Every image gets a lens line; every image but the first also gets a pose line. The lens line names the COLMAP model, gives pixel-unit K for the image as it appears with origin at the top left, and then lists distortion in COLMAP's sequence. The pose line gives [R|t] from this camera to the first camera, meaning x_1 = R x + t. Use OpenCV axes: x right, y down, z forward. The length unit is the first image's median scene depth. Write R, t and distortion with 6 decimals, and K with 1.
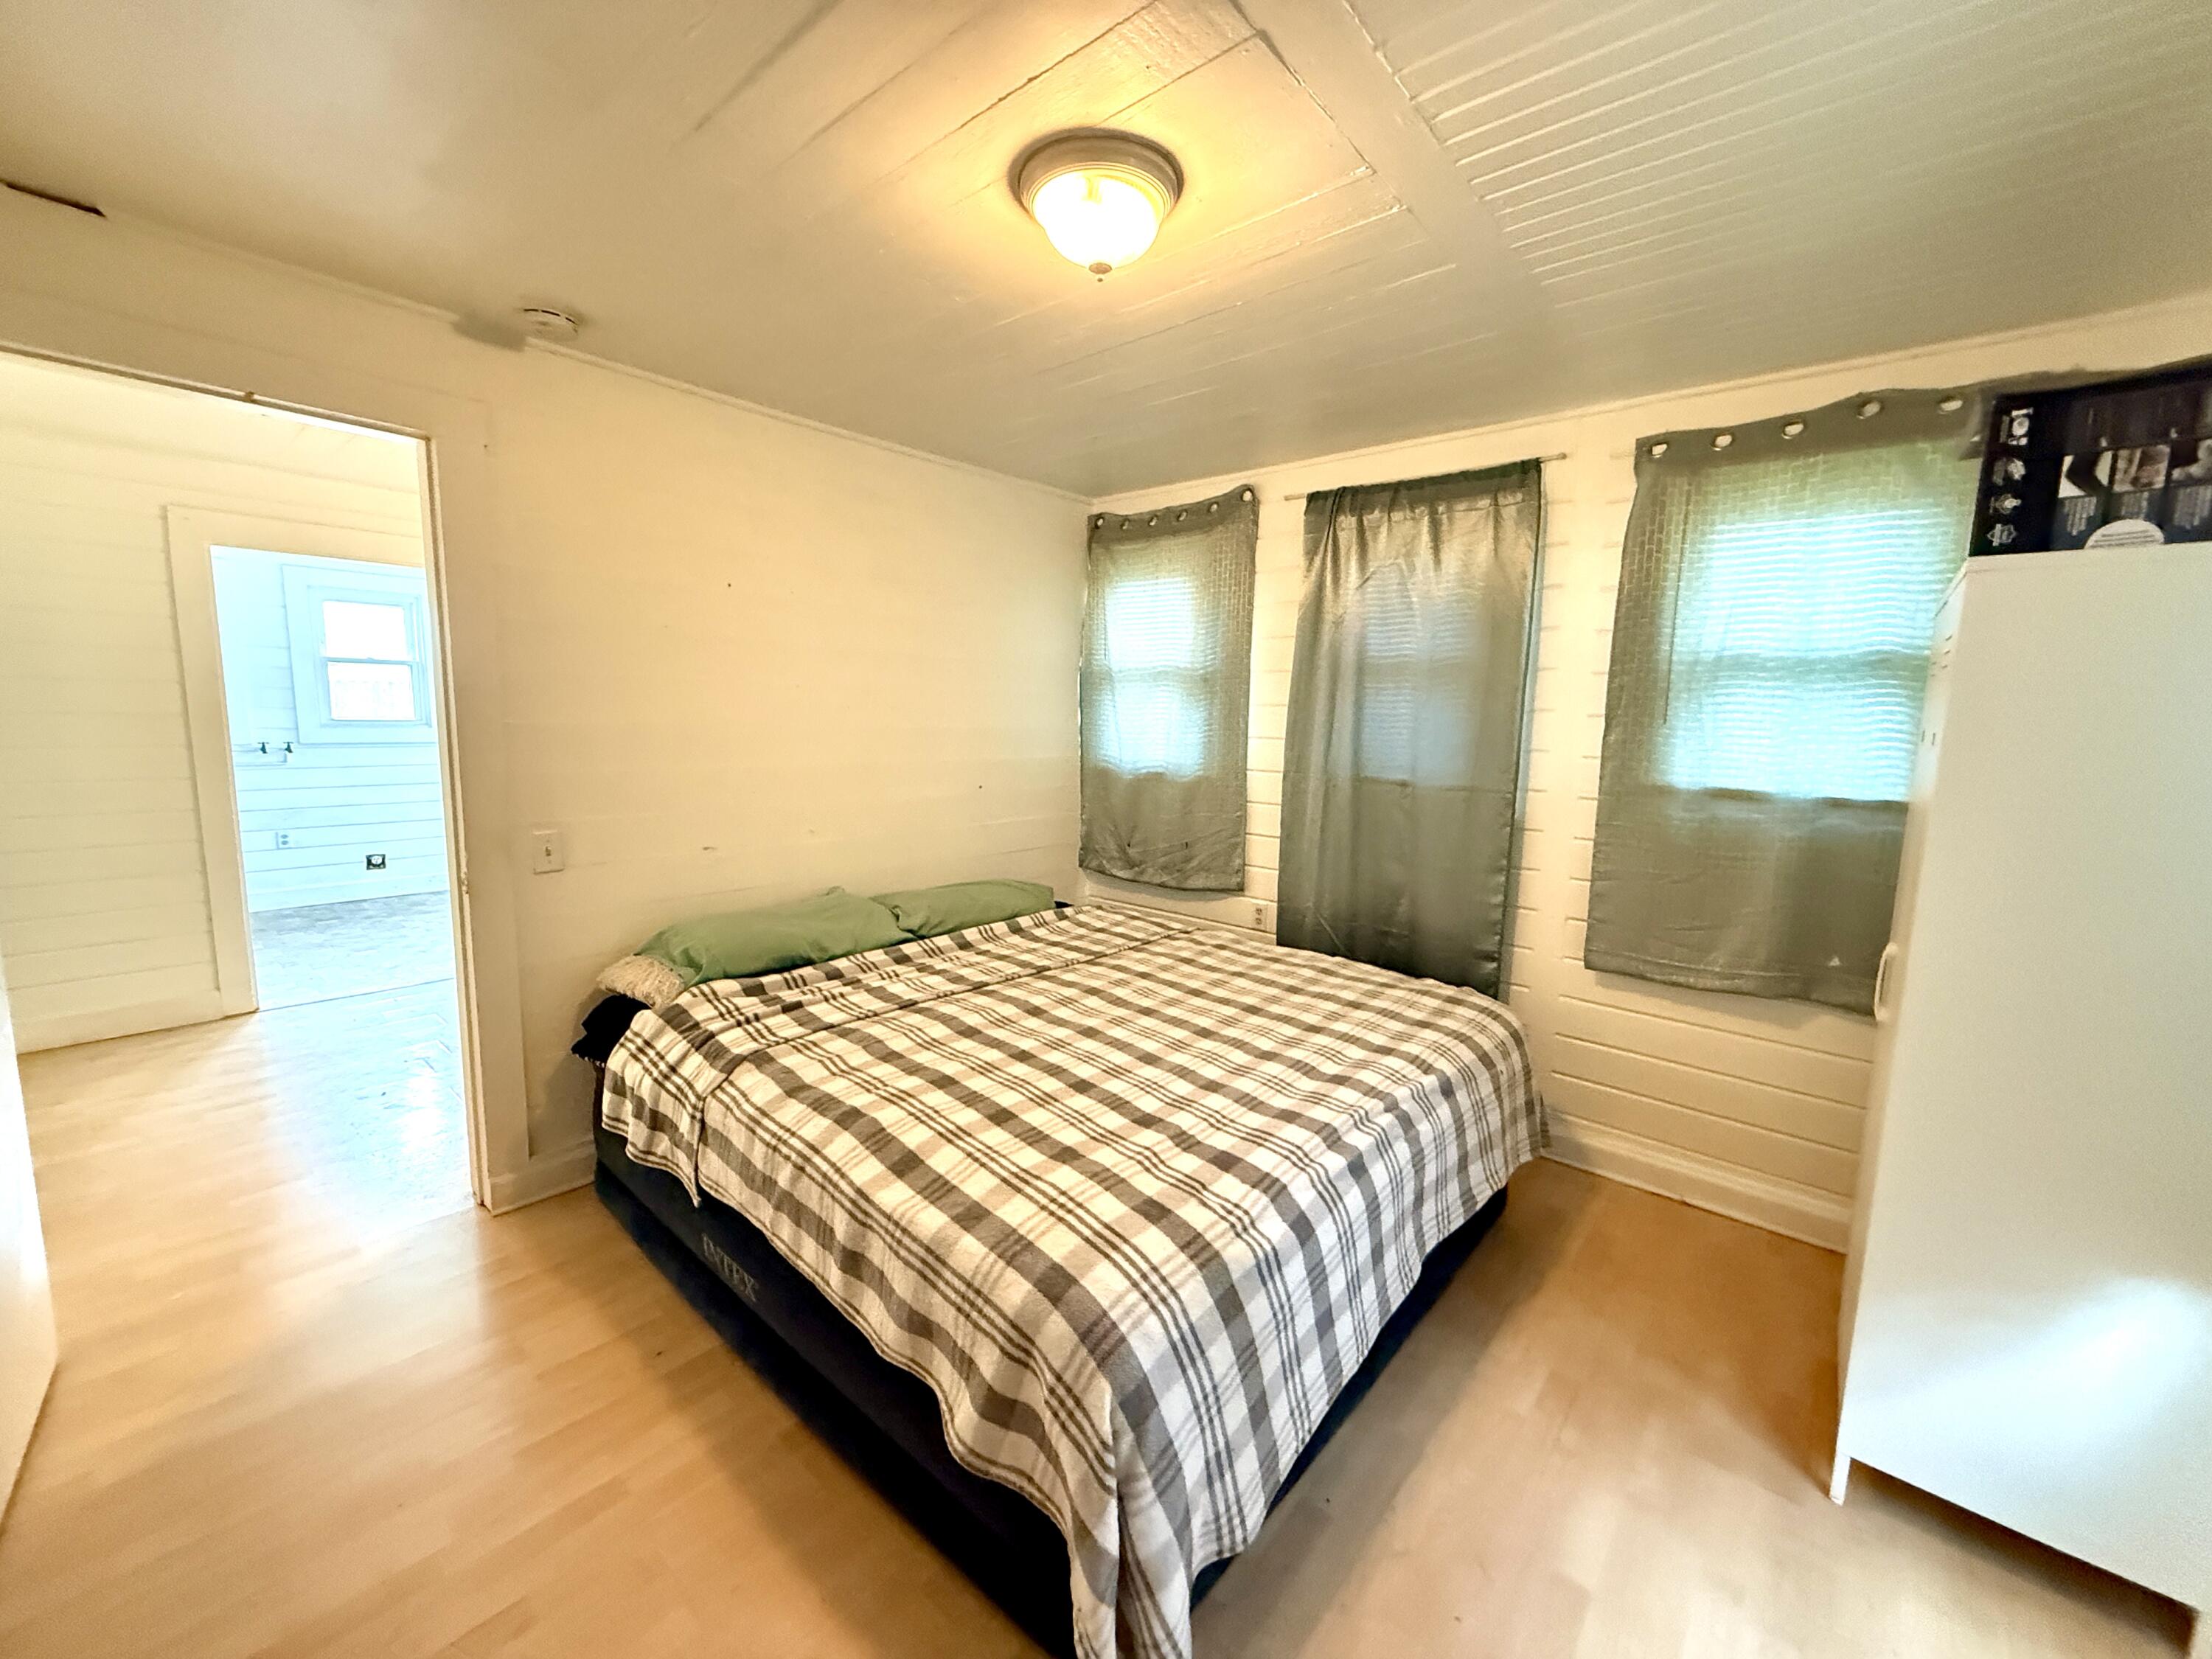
lens RADIAL K [[880.3, 0, 1097.7], [0, 880.3, 825.9], [0, 0, 1]] dist [0.000111, 0.000863]
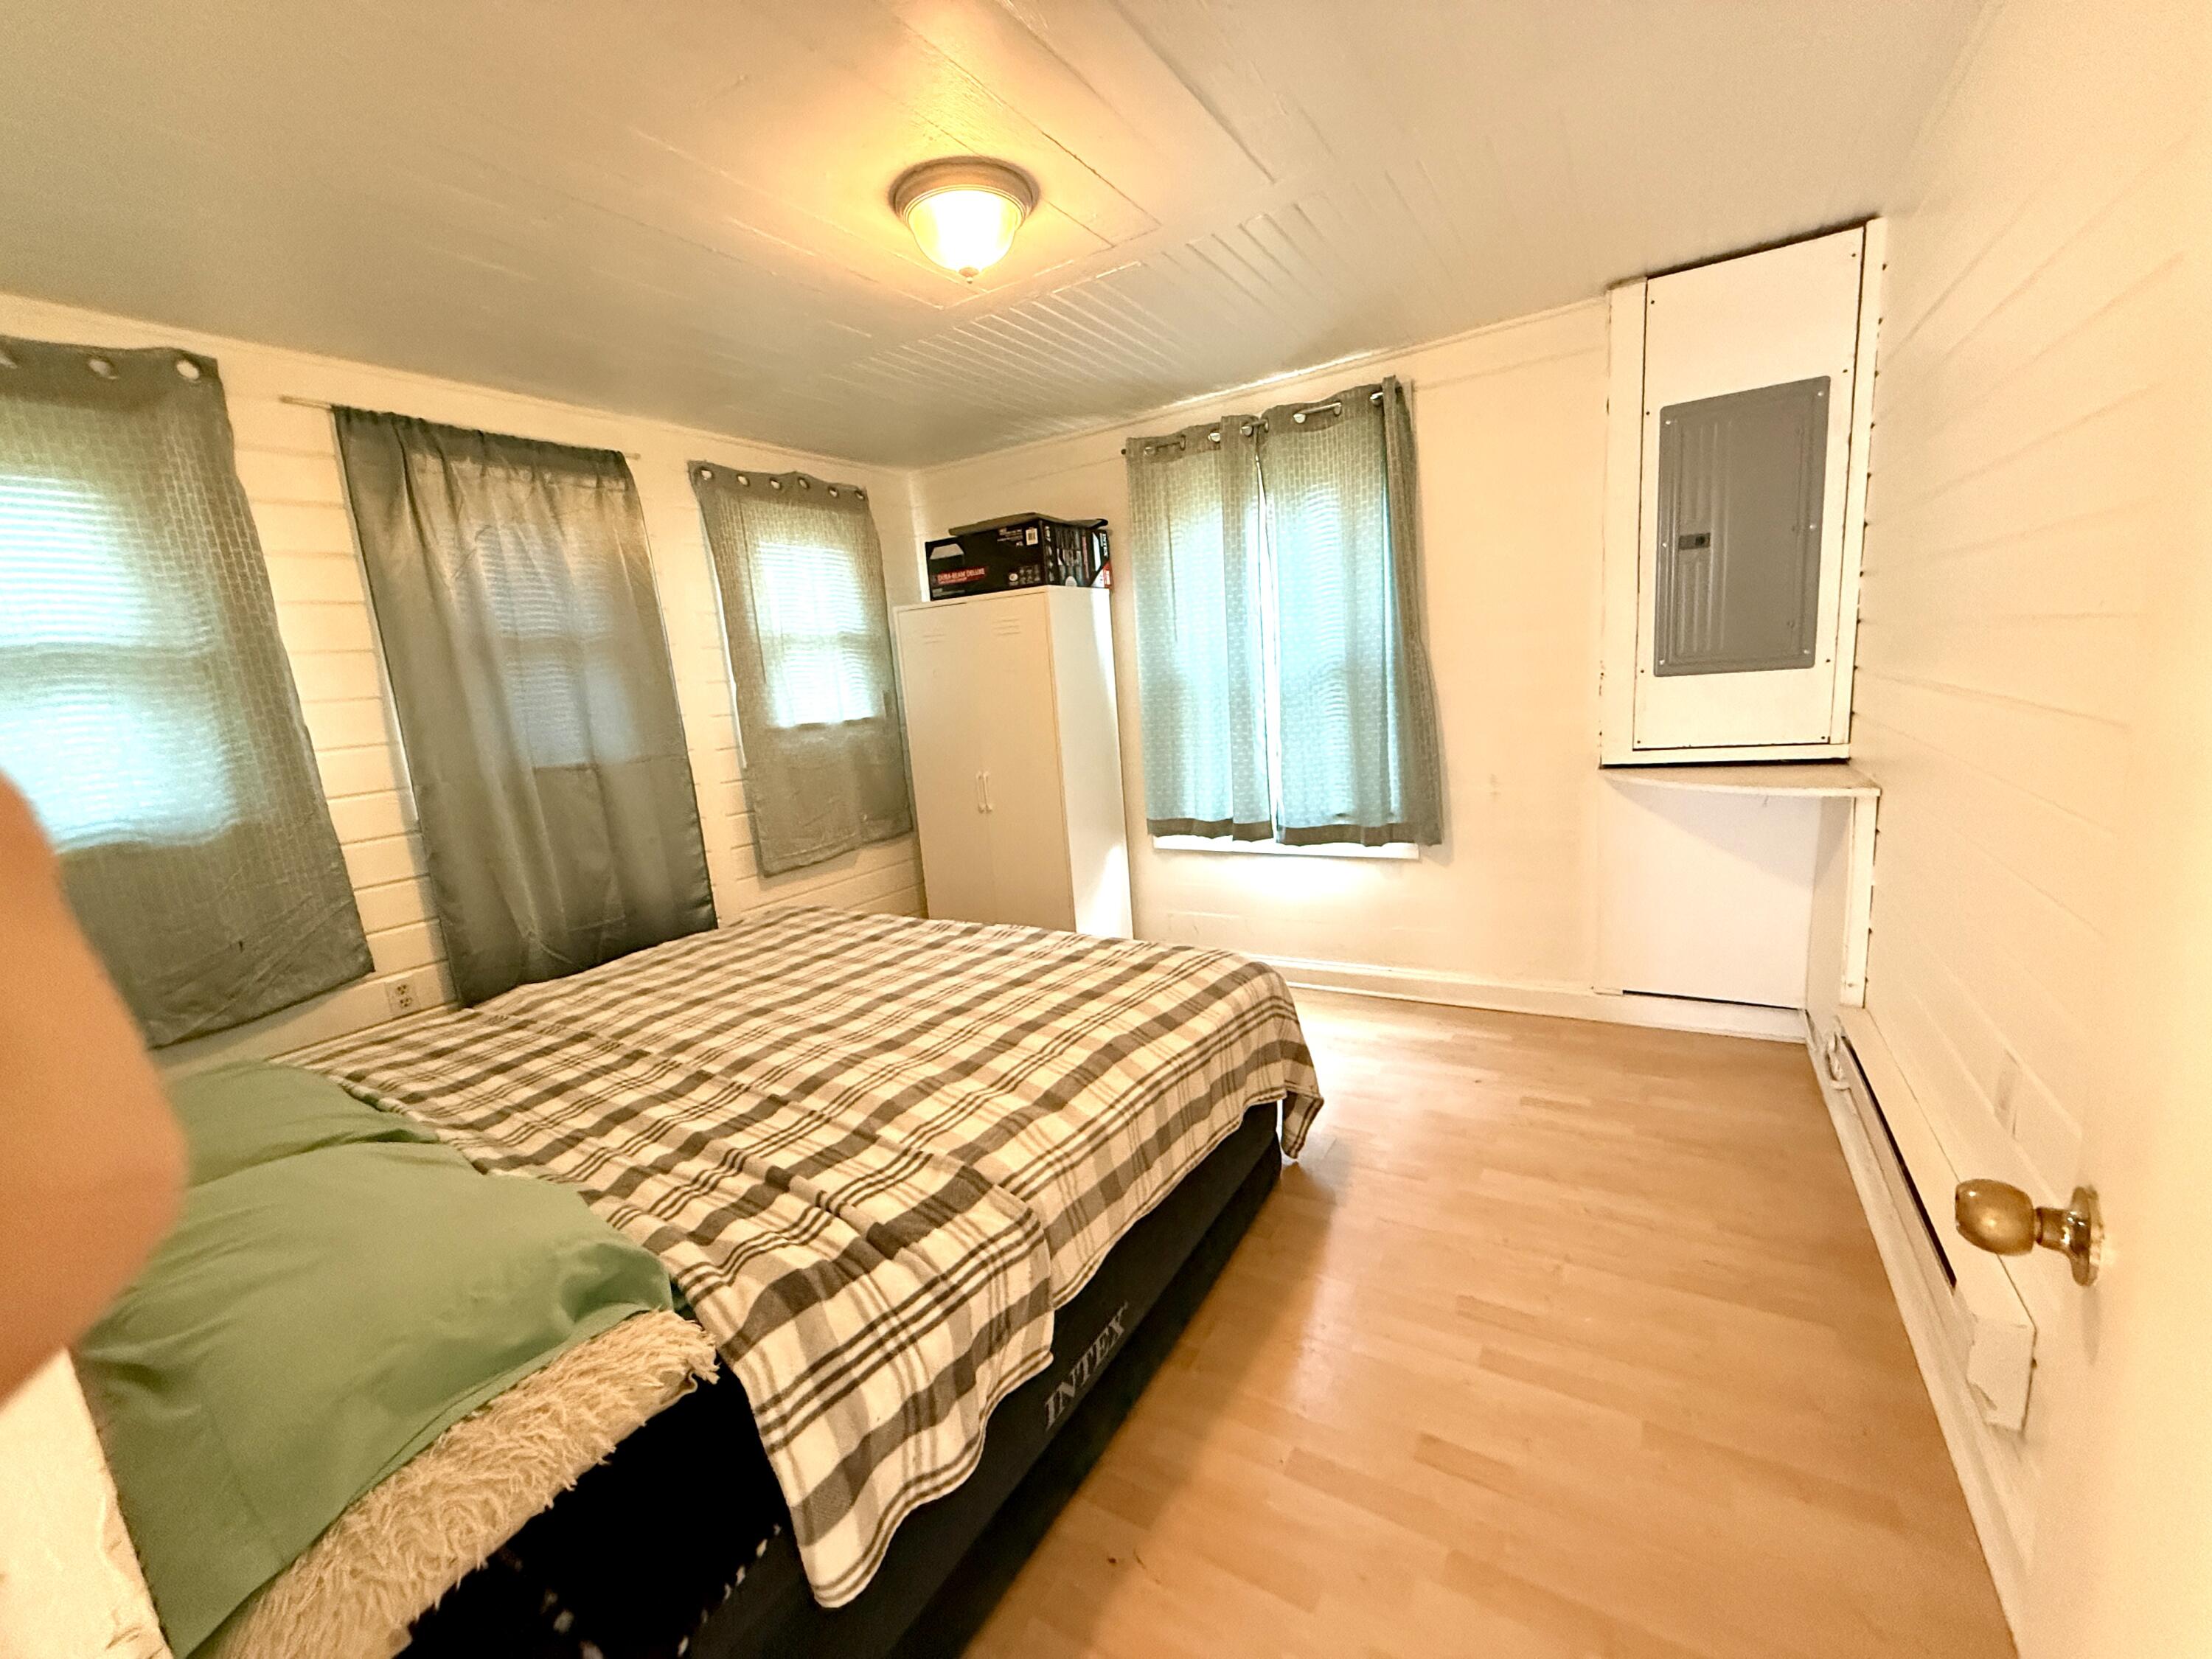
lens RADIAL K [[880.3, 0, 1097.7], [0, 880.3, 825.9], [0, 0, 1]] dist [0.000111, 0.000863]
pose [[-0.160843, -0.184533, 0.969576, -0.823945], [0.207954, 0.953977, 0.216062, -0.094771], [-0.964824, 0.236379, -0.115067, 0.727695]]
